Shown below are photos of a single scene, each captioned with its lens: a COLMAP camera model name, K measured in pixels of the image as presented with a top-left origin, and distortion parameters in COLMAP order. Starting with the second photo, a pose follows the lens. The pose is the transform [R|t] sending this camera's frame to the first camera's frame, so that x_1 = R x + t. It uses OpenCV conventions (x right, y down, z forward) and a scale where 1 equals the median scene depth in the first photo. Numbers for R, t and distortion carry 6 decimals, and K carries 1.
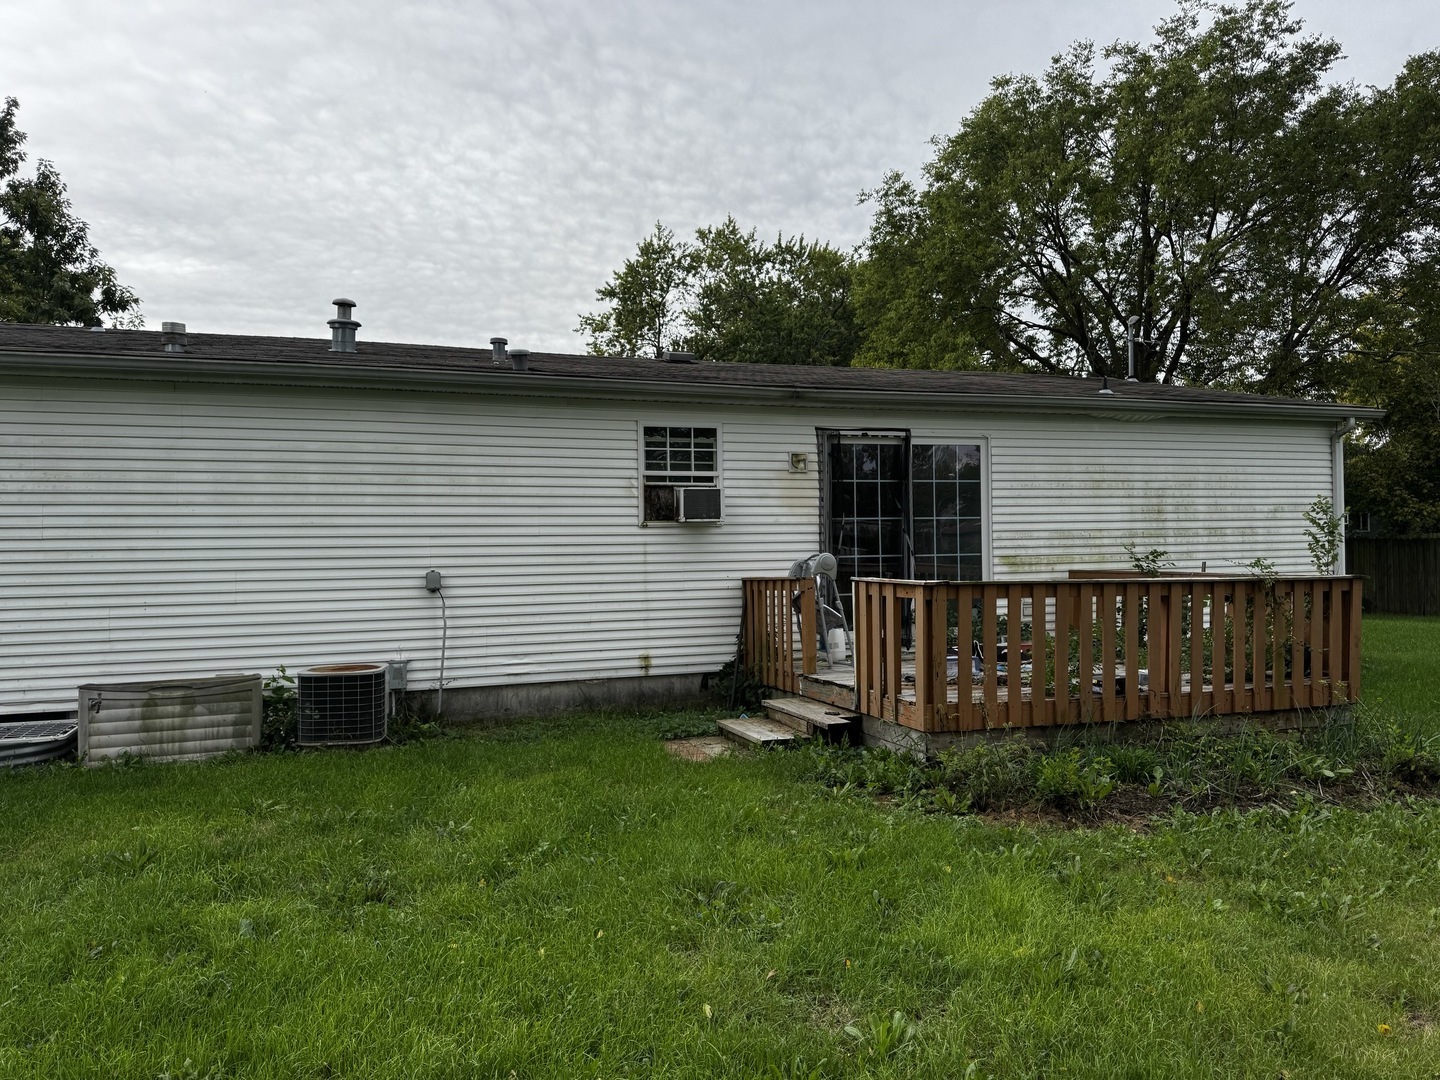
lens RADIAL K [[1010.7, 0, 720.0], [0, 1010.7, 538.3], [0, 0, 1]] dist [-0.002159, -0.000998]
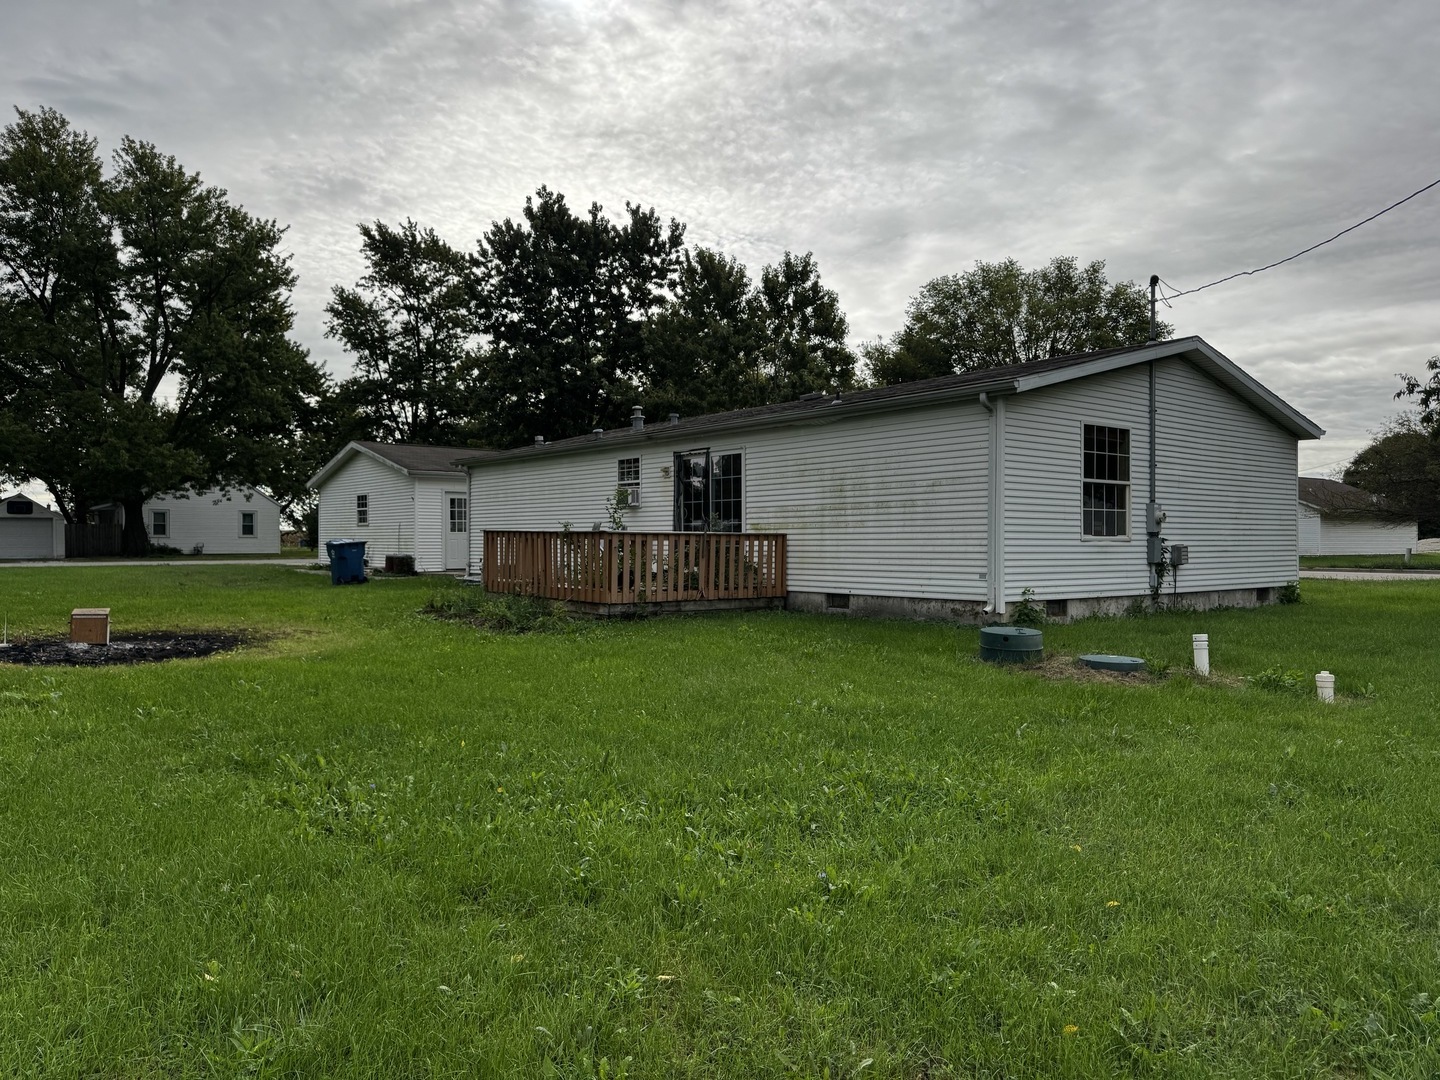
lens RADIAL K [[1010.7, 0, 719.8], [0, 1010.7, 538.1], [0, 0, 1]] dist [-0.002159, -0.000998]
pose [[0.363930, 0.005040, -0.931413, 1.602836], [-0.011707, 0.999931, 0.000836, 0.036508], [0.931353, 0.010599, 0.363964, 0.373427]]
